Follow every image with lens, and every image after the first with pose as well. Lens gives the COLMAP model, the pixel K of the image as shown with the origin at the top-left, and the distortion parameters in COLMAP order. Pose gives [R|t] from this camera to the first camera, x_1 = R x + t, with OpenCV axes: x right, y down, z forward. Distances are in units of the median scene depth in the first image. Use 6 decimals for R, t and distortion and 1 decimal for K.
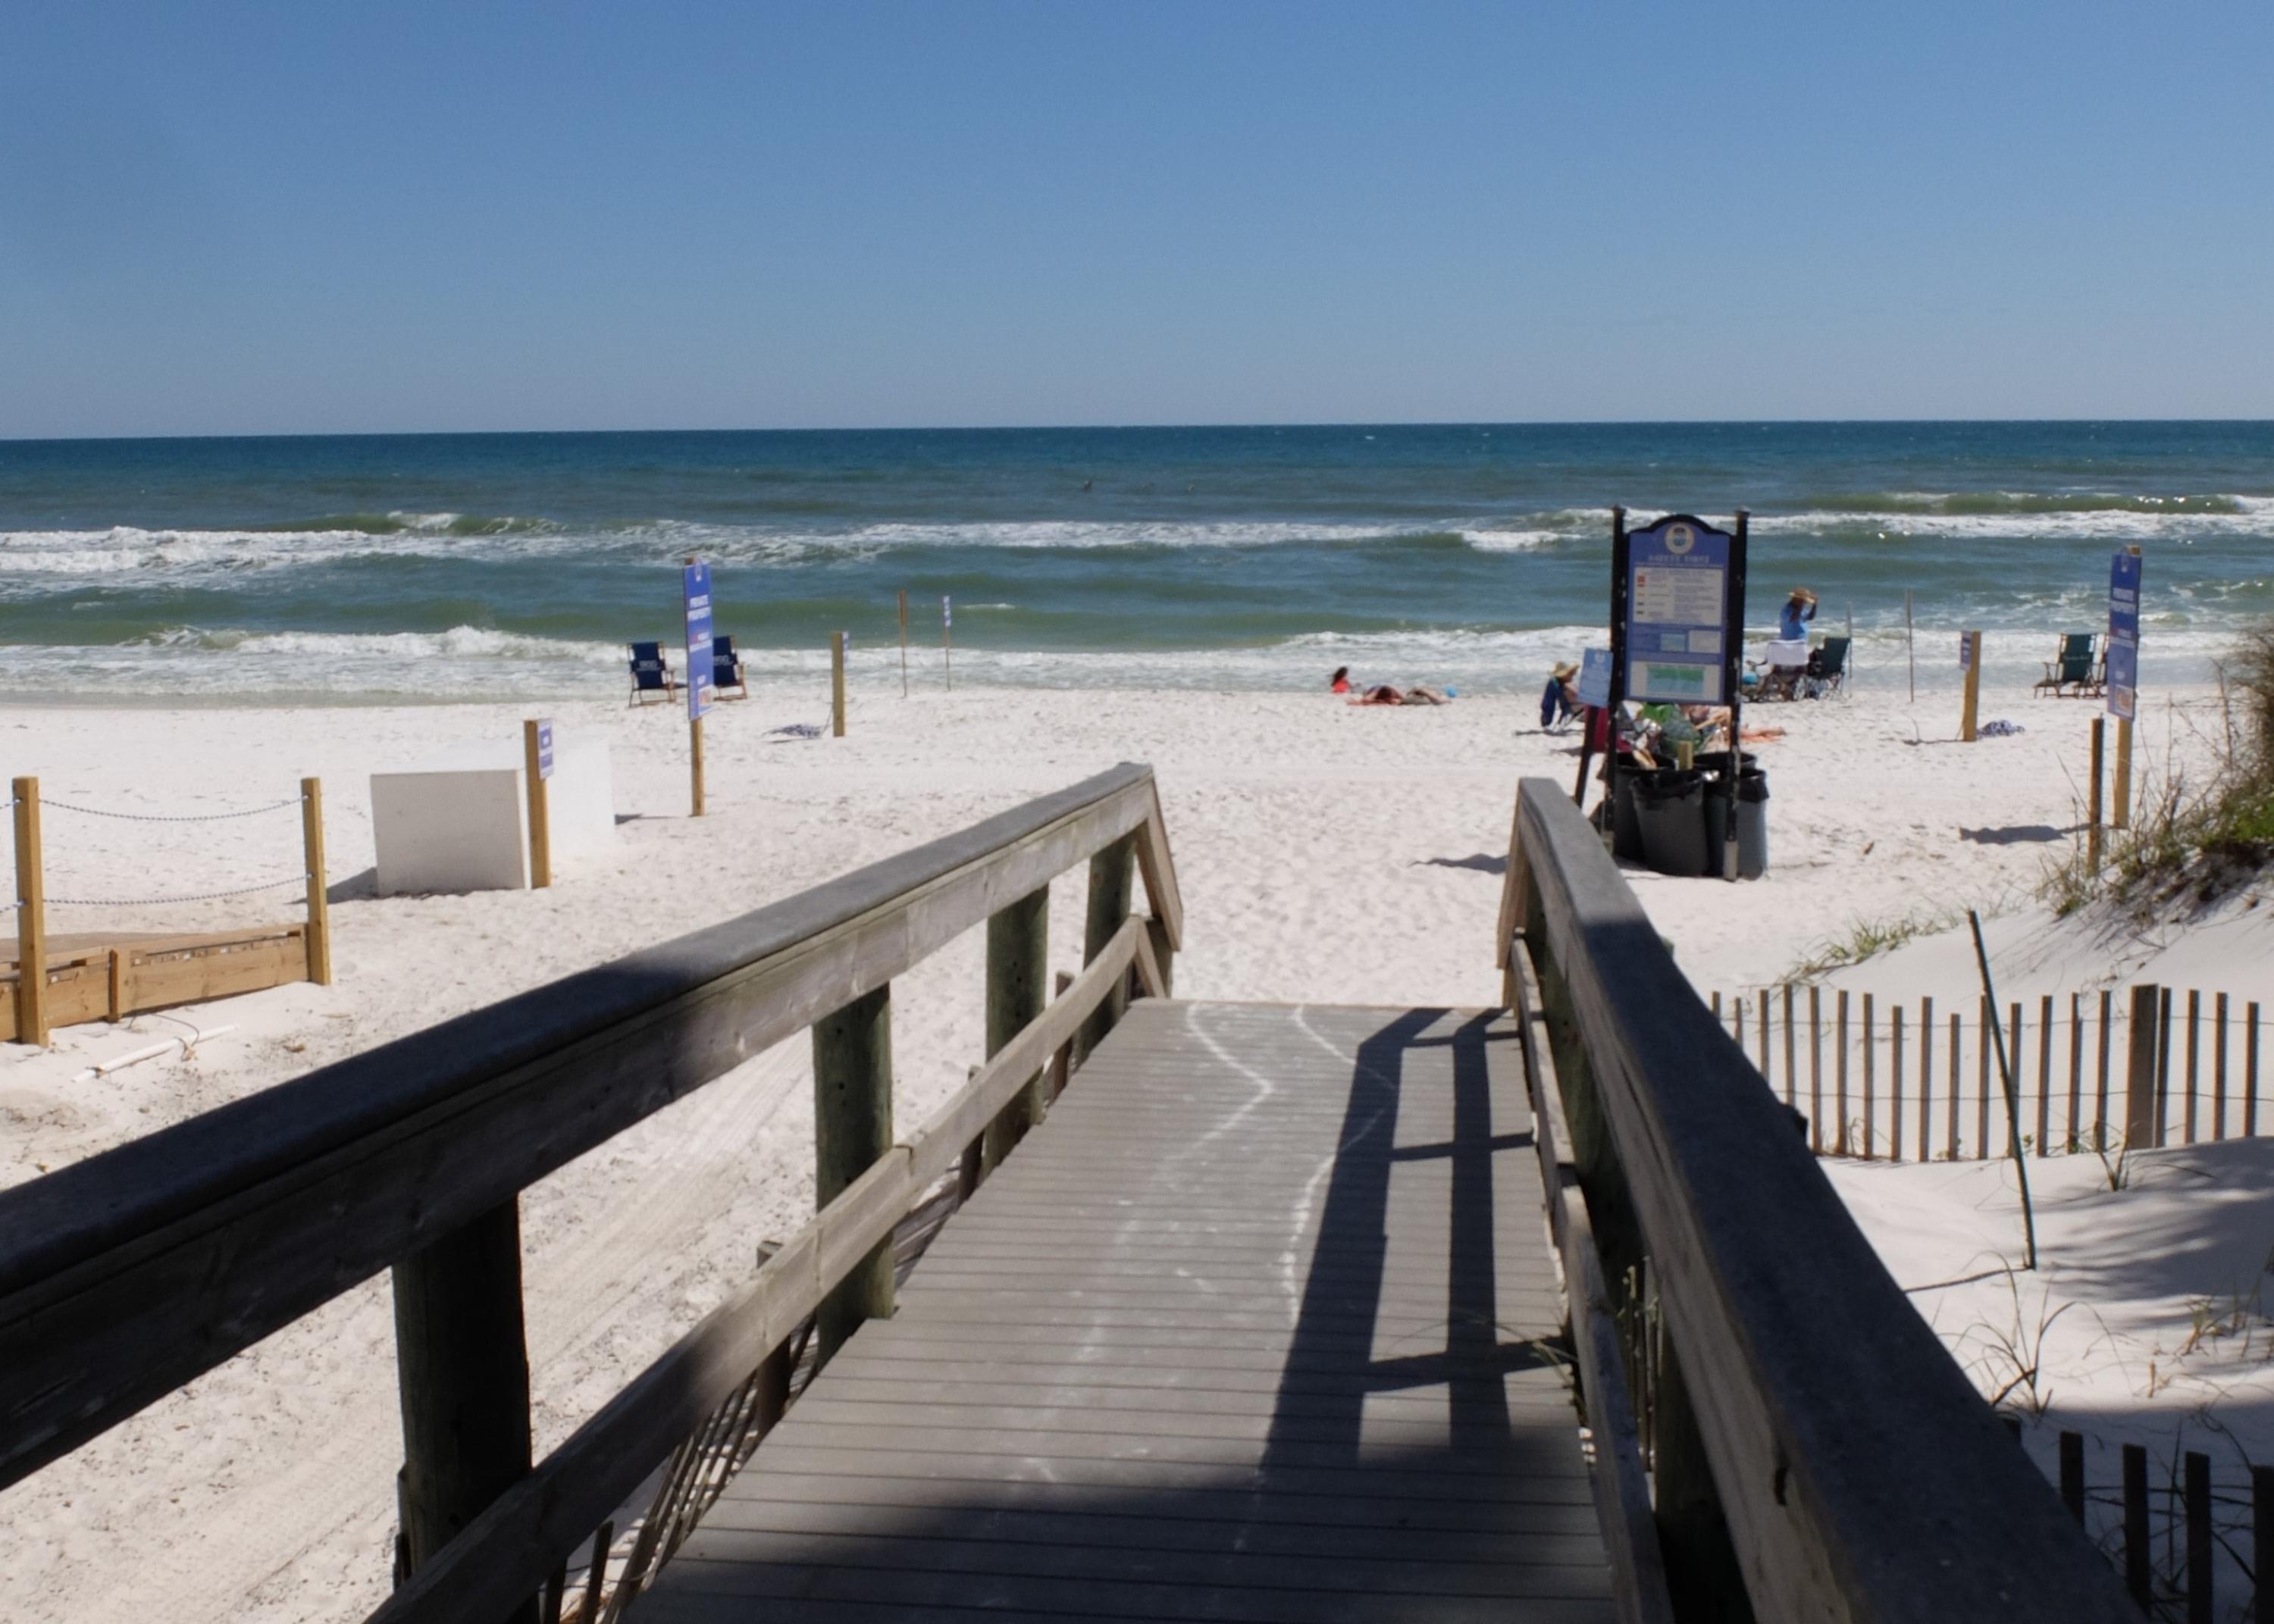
lens RADIAL K [[2398.2, 0, 1135.4], [0, 2398.2, 820.6], [0, 0, 1]] dist [-0.001335, 0.000000]
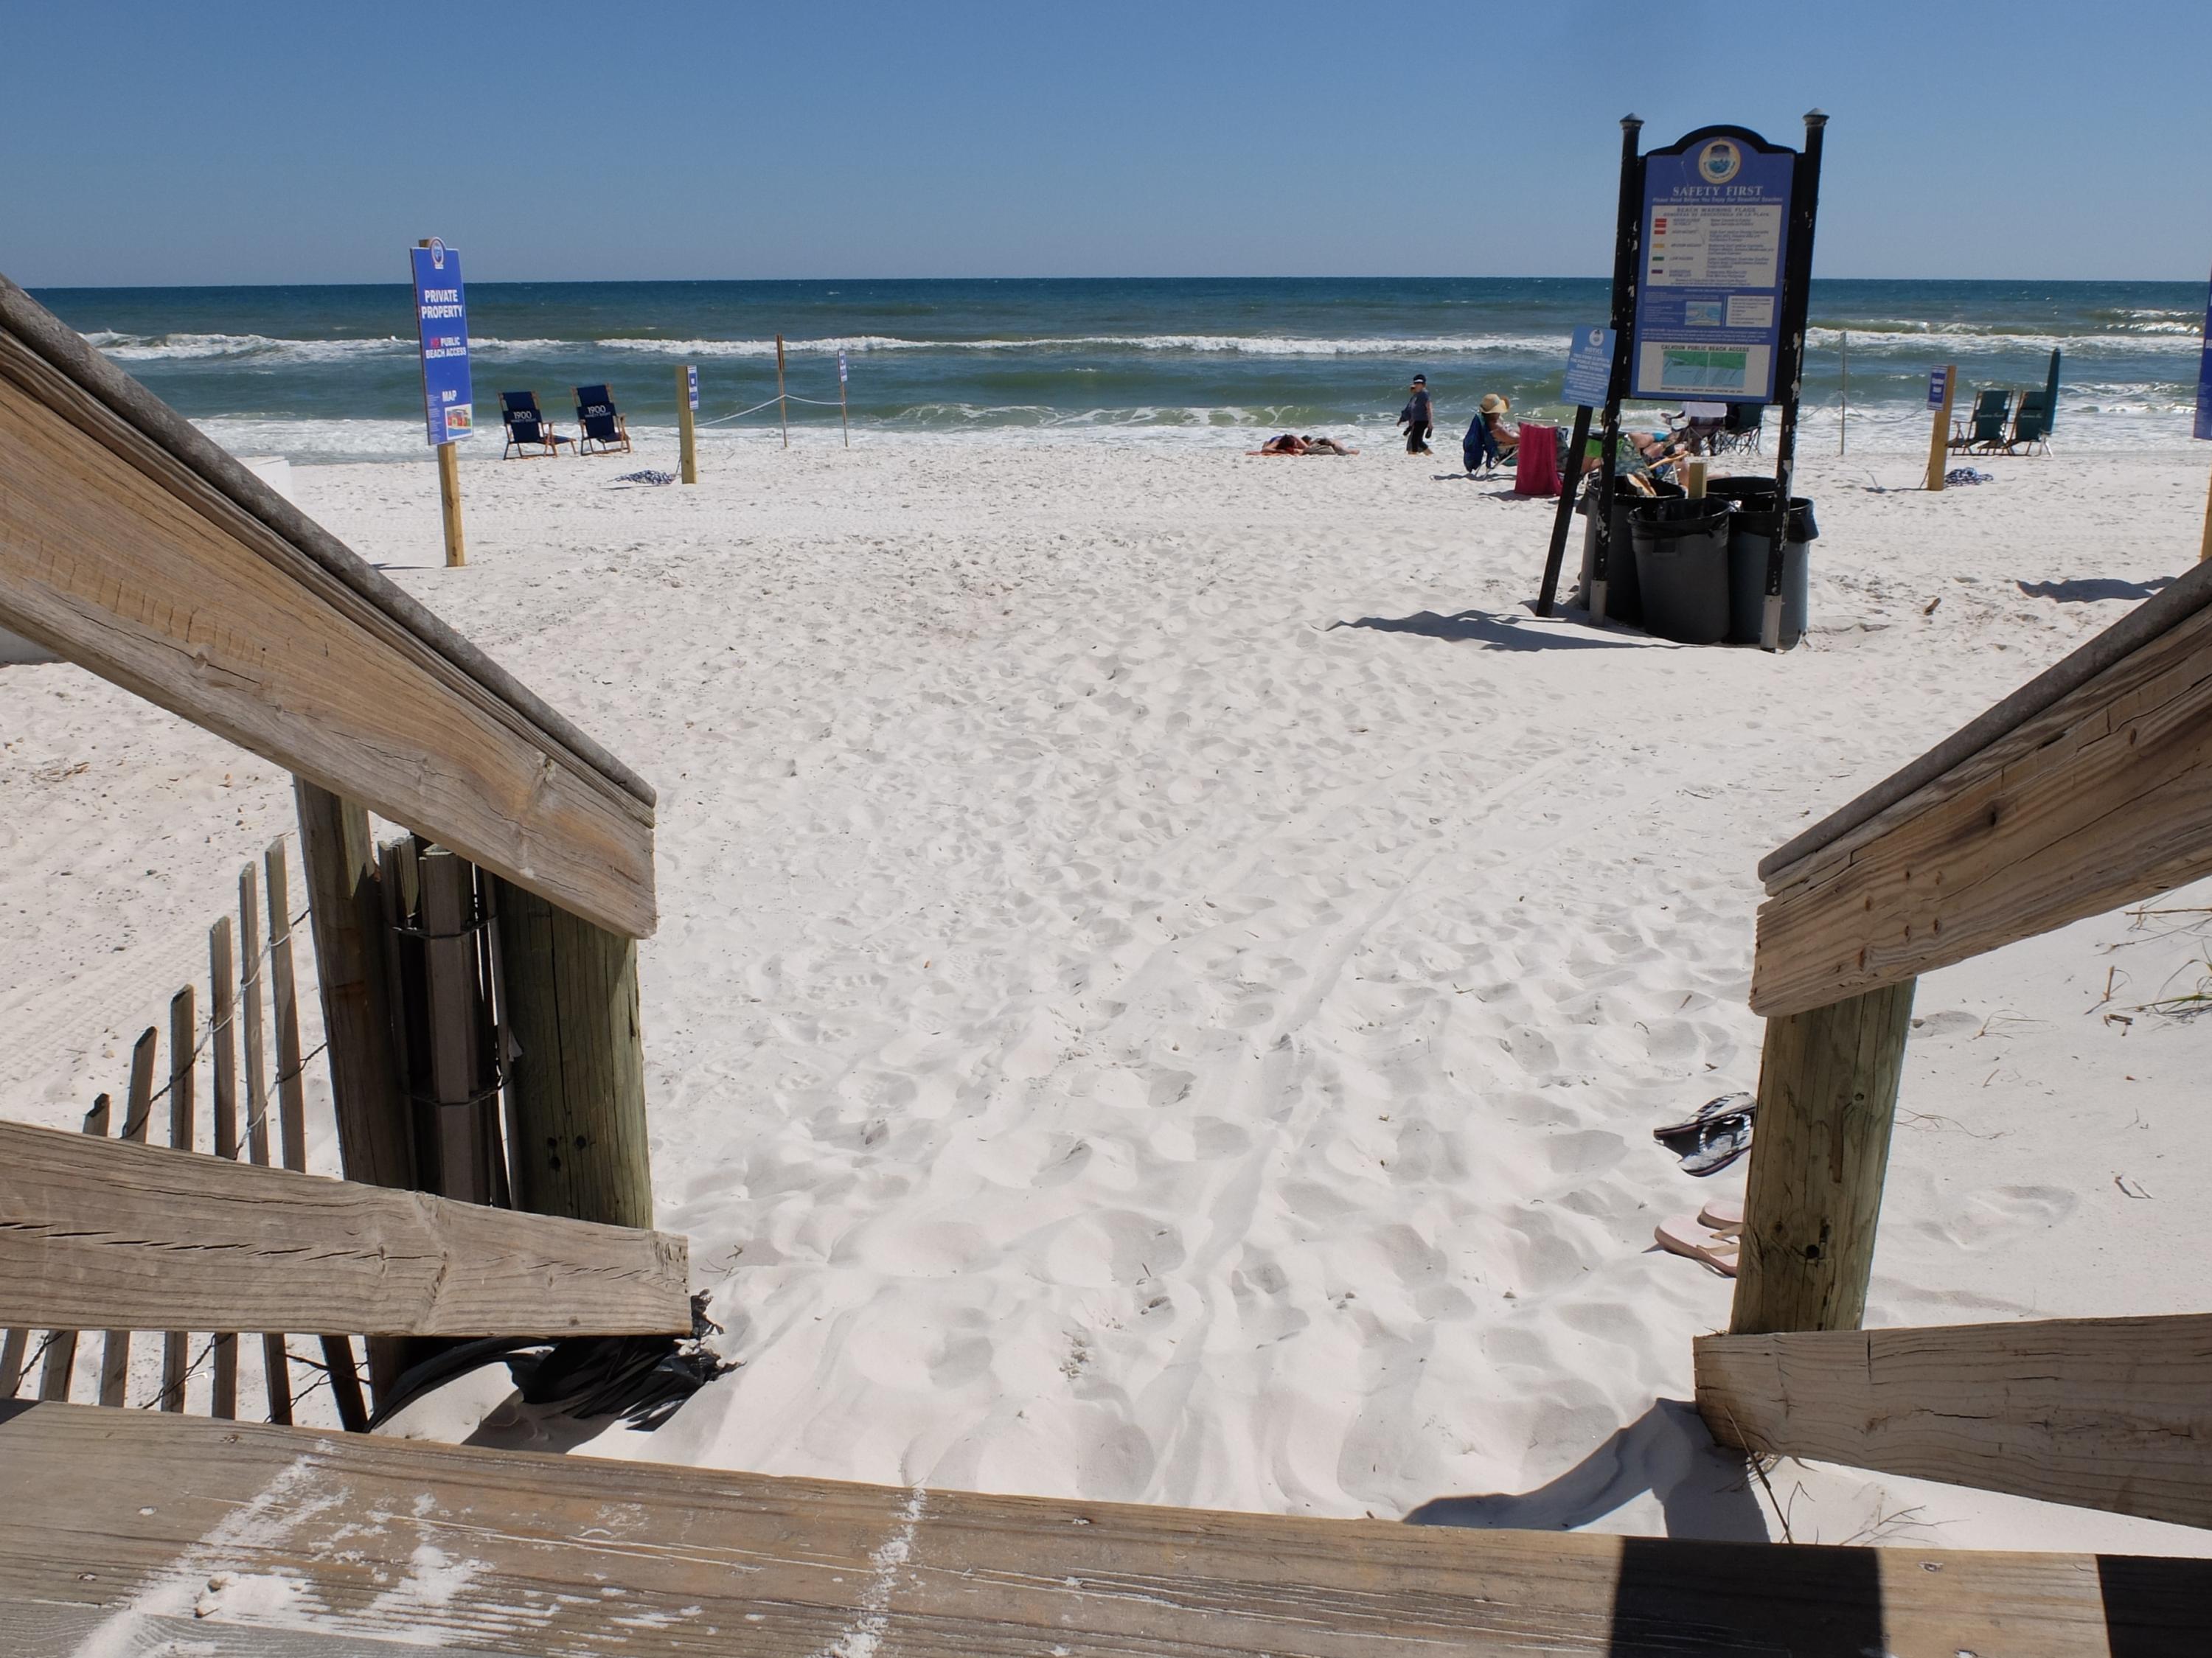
lens RADIAL K [[1769.2, 0, 1114.9], [0, 1769.2, 828.9], [0, 0, 1]] dist [-0.013571, -0.002479]
pose [[0.999900, -0.000021, 0.014142, 0.041934], [-0.001862, 0.991099, 0.133114, 0.007831], [-0.014019, -0.133127, 0.991000, 0.459247]]
